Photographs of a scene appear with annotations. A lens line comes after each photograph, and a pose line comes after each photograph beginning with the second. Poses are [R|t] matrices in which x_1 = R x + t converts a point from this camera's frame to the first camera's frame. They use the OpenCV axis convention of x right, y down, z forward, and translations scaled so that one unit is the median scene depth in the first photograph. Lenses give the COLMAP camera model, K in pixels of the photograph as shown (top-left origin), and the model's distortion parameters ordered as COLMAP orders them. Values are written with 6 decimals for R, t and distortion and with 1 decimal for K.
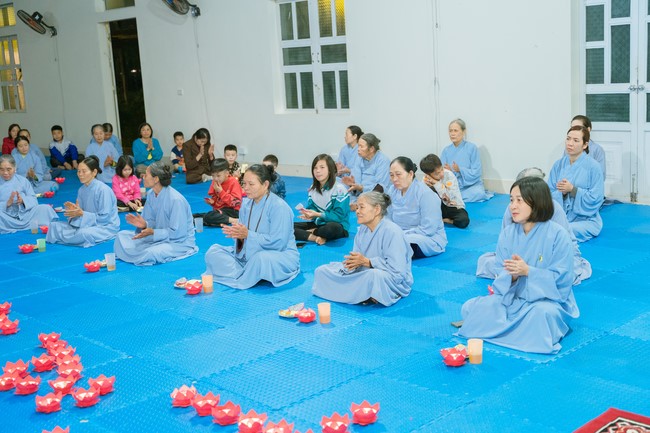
lens RADIAL K [[892.6, 0, 325.0], [0, 892.6, 216.5], [0, 0, 1]] dist [0.000159, 0.733981]
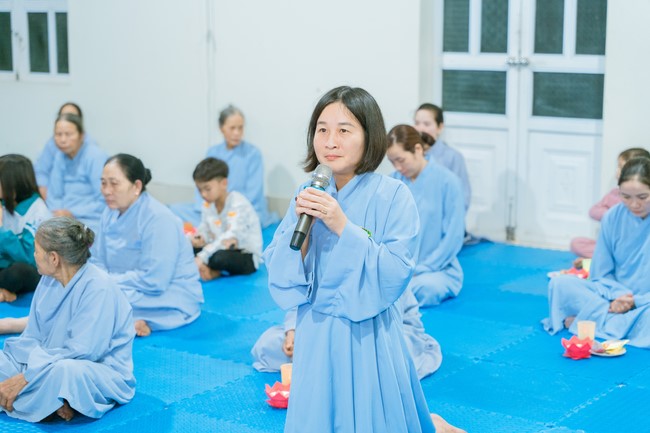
lens RADIAL K [[1260.7, 0, 325.0], [0, 1260.7, 216.5], [0, 0, 1]] dist [0.672877, -0.044957]
pose [[0.982766, 0.025411, 0.183101, 0.048188], [-0.020628, 0.999396, -0.027981, -0.005583], [-0.183701, 0.023722, 0.982696, 0.136793]]
